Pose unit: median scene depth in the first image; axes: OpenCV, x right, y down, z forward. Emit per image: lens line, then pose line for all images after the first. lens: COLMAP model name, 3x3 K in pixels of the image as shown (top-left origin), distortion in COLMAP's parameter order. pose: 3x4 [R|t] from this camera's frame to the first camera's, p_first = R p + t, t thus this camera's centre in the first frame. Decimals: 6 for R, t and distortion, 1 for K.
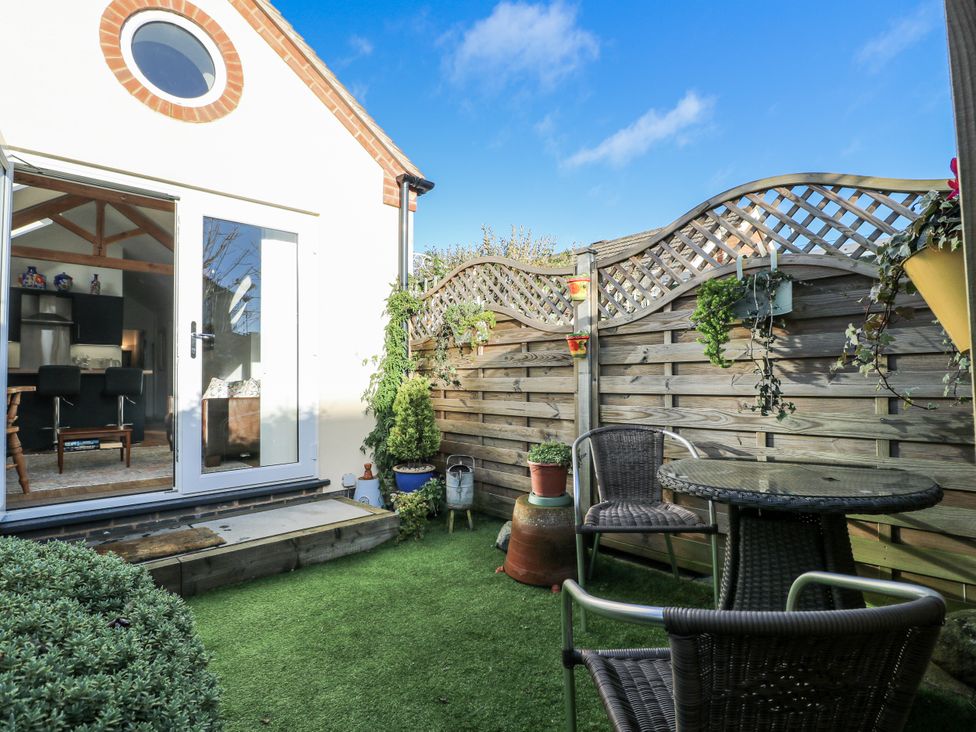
lens RADIAL K [[506.4, 0, 492.8], [0, 506.4, 366.5], [0, 0, 1]] dist [0.002119, -0.015016]
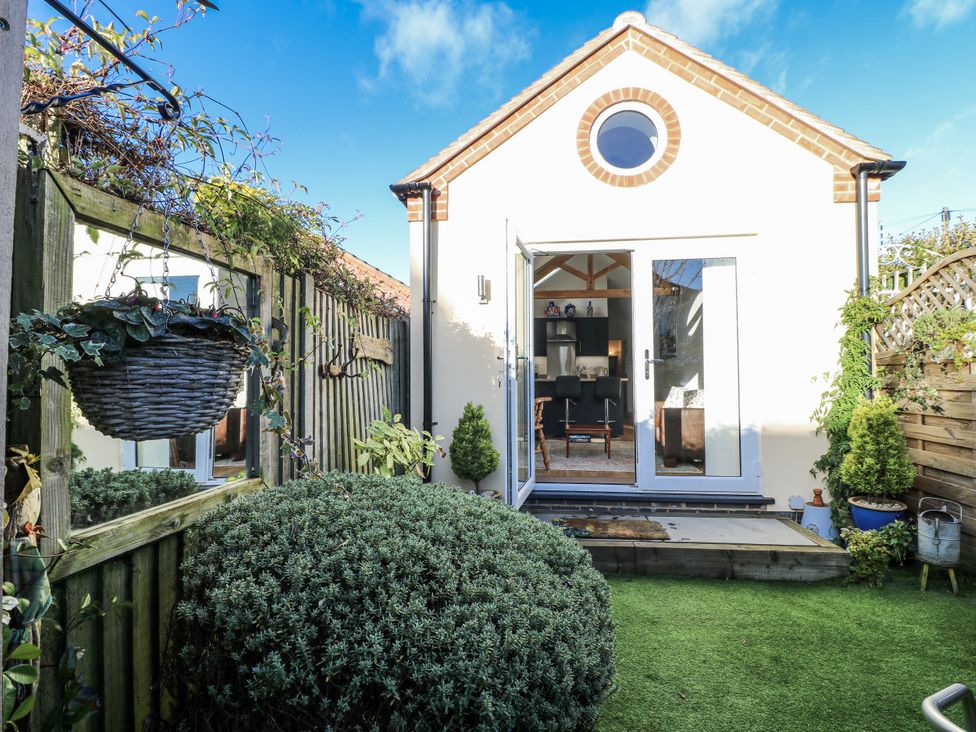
lens RADIAL K [[506.4, 0, 484.9], [0, 506.4, 364.5], [0, 0, 1]] dist [0.002119, -0.015016]
pose [[0.631524, -0.016330, -0.775184, 0.098036], [0.023818, 0.999715, -0.001656, -0.054694], [0.774990, -0.017418, 0.631733, -0.067114]]
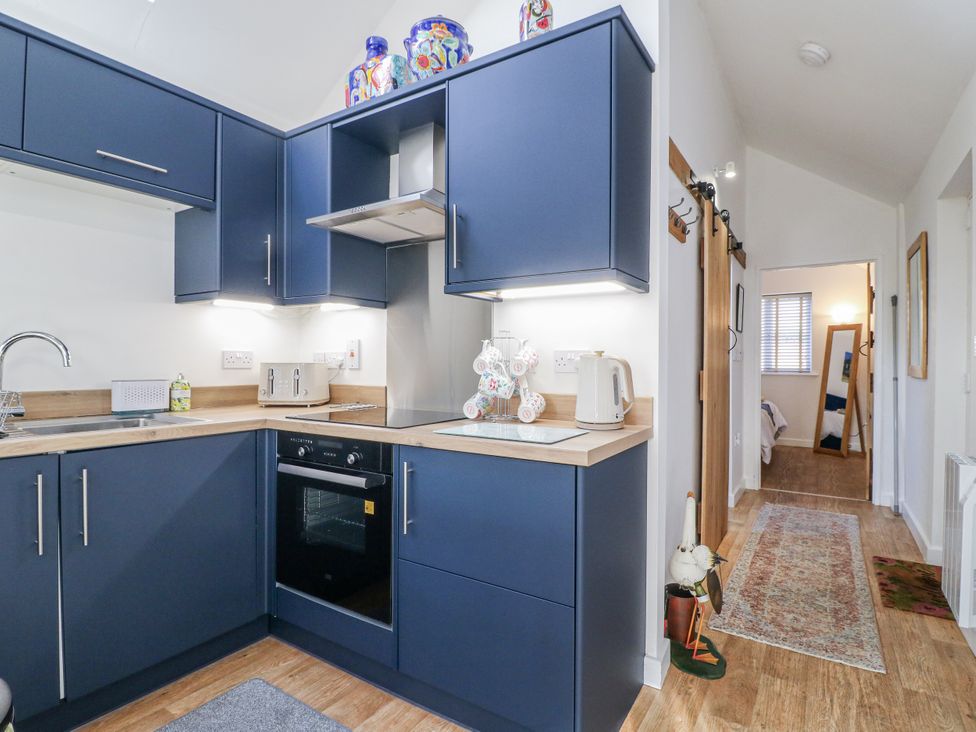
lens RADIAL K [[506.4, 0, 484.4], [0, 506.4, 362.4], [0, 0, 1]] dist [0.002119, -0.015016]
pose [[0.234533, 0.007613, -0.972078, -1.237094], [0.022151, 0.999668, 0.013174, -0.031433], [0.971856, -0.024622, 0.234287, 1.977821]]
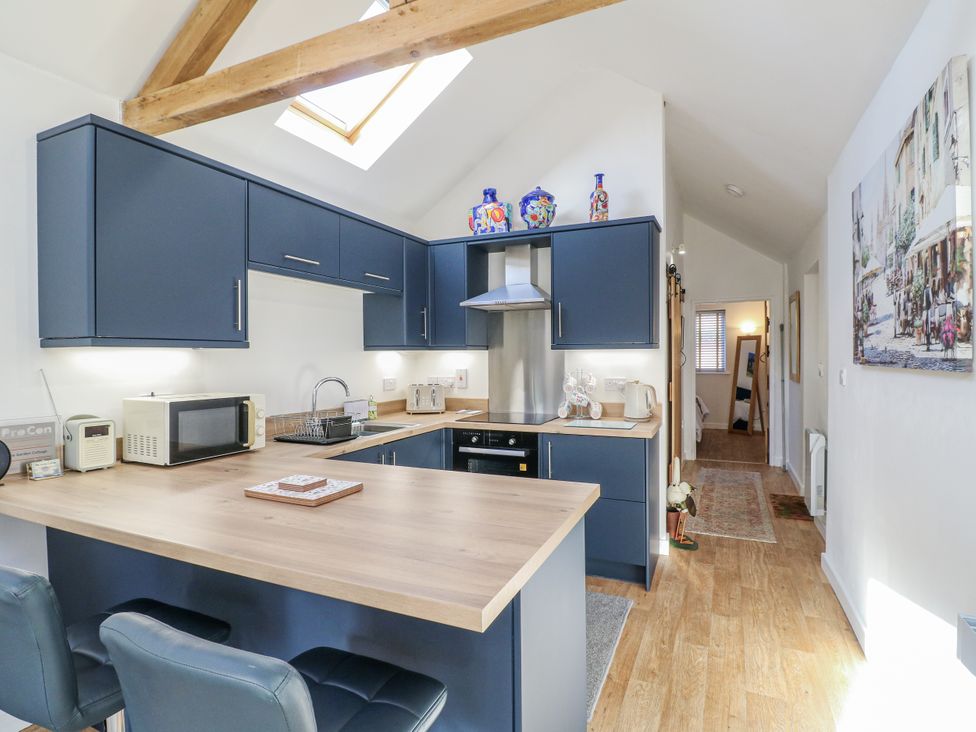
lens RADIAL K [[506.4, 0, 483.1], [0, 506.4, 362.2], [0, 0, 1]] dist [0.002119, -0.015016]
pose [[0.368294, 0.013148, -0.929616, -0.943996], [0.036579, 0.998921, 0.028620, -0.099415], [0.928990, -0.044545, 0.367416, 1.621652]]
